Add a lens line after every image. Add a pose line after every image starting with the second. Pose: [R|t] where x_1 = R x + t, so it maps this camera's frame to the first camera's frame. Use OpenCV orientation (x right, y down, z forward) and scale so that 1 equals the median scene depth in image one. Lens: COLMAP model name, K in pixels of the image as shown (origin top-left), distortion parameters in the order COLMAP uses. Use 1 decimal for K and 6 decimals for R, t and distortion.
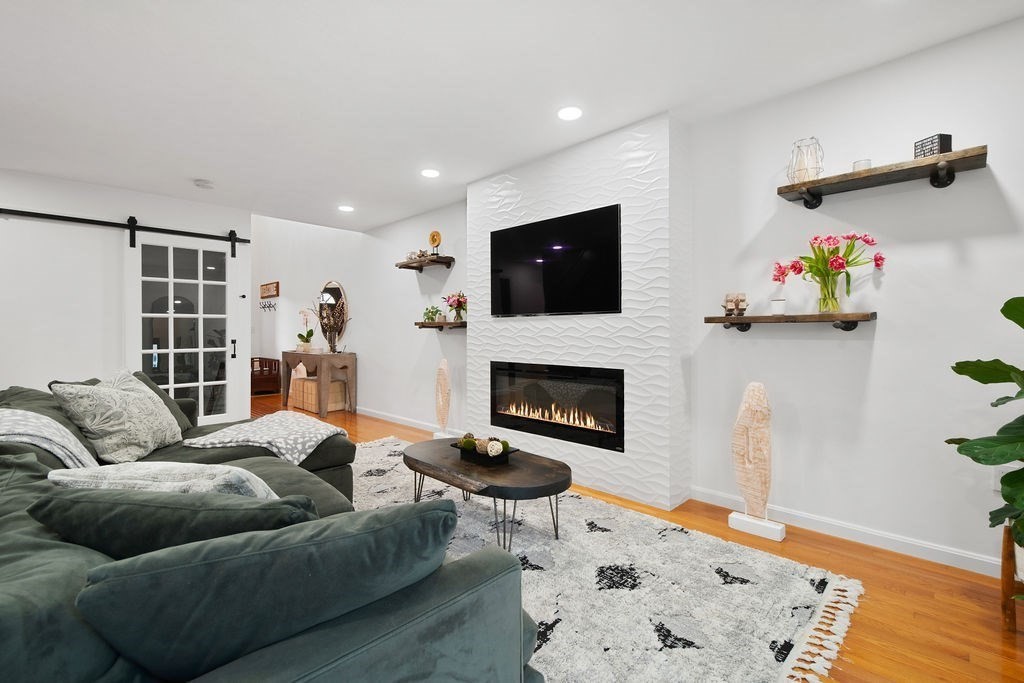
lens RADIAL K [[451.8, 0, 508.5], [0, 451.8, 341.7], [0, 0, 1]] dist [0.009073, -0.000197]
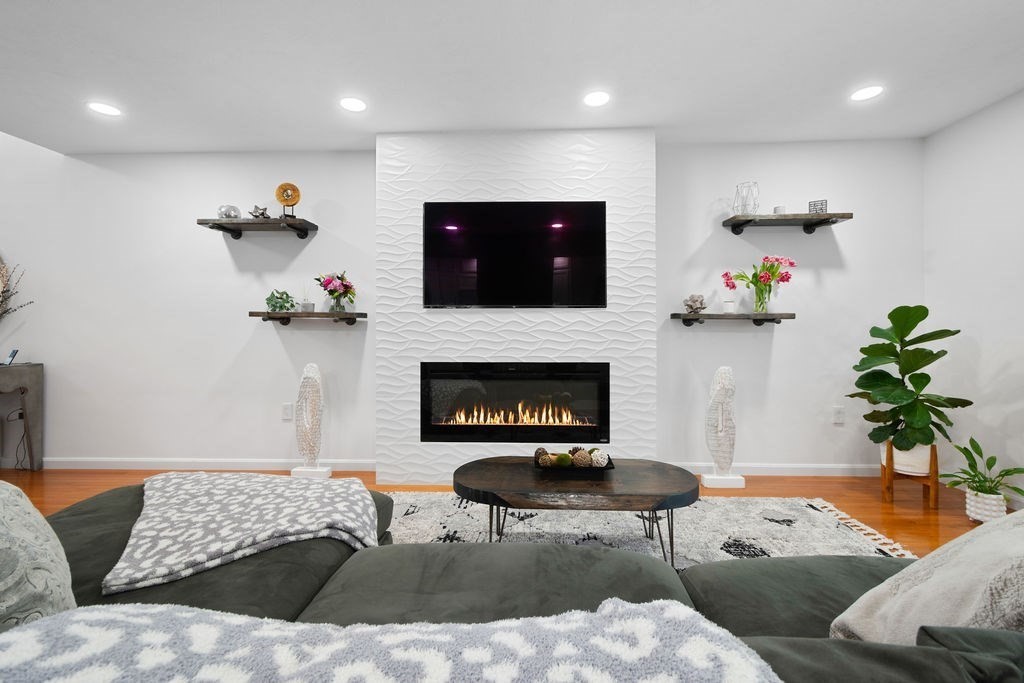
lens RADIAL K [[455.4, 0, 515.9], [0, 455.4, 337.8], [0, 0, 1]] dist [0.012572, -0.001496]
pose [[0.741976, -0.010833, 0.670339, -0.550731], [0.013426, 0.999909, 0.001298, 0.000877], [-0.670292, 0.008037, 0.742054, 0.337494]]
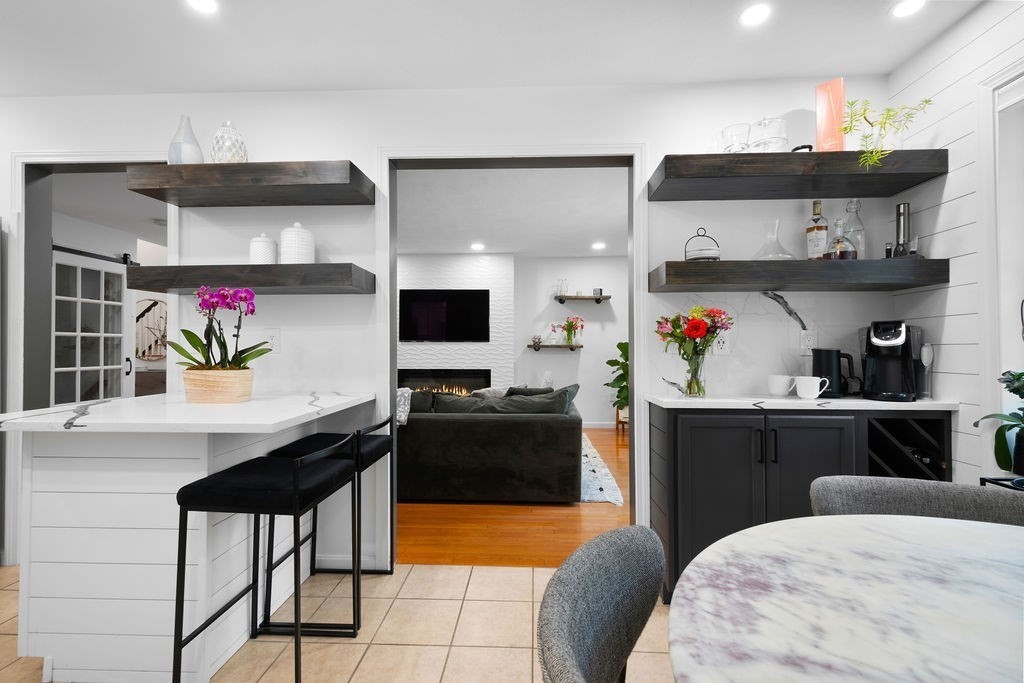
lens RADIAL K [[460.5, 0, 514.2], [0, 460.5, 363.1], [0, 0, 1]] dist [0.000399, -0.000275]
pose [[0.738314, -0.016202, 0.674263, -1.004470], [0.011419, 0.999868, 0.011522, 0.008936], [-0.674361, -0.000807, 0.738401, -0.584338]]
